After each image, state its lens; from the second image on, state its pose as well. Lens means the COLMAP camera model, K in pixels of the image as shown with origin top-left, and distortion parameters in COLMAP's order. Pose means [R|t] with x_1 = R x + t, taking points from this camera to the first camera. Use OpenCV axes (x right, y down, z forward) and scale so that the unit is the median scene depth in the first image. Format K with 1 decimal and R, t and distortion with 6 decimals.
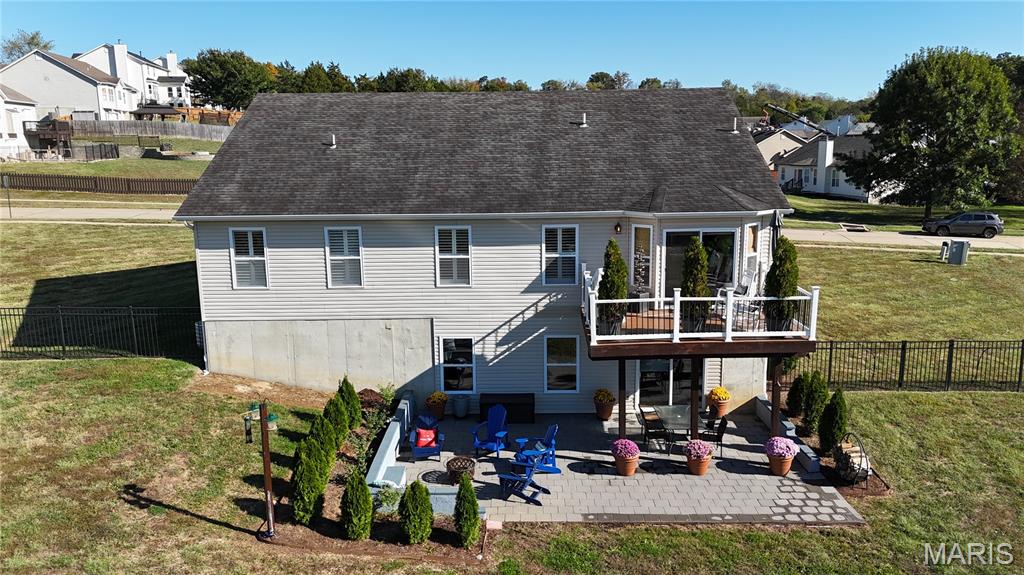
lens RADIAL K [[755.6, 0, 512.0], [0, 755.6, 287.5], [0, 0, 1]] dist [0.054835, -0.046305]
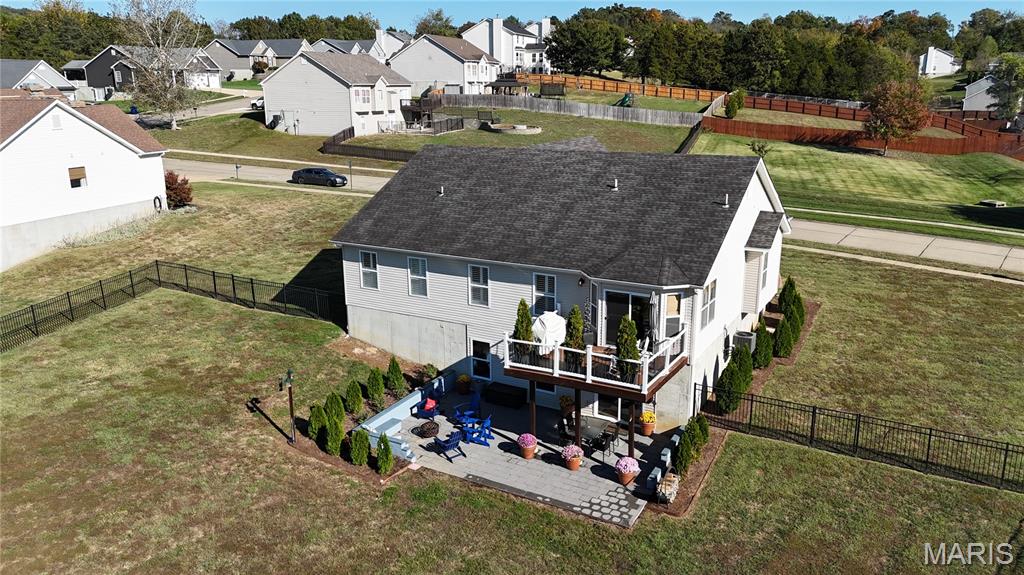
lens RADIAL K [[751.0, 0, 512.0], [0, 751.0, 287.5], [0, 0, 1]] dist [0.074117, -0.066302]
pose [[0.875756, 0.132171, -0.464309, 0.642587], [-0.093428, 0.990010, 0.105598, -0.194573], [0.473627, -0.049099, 0.879356, -0.234772]]
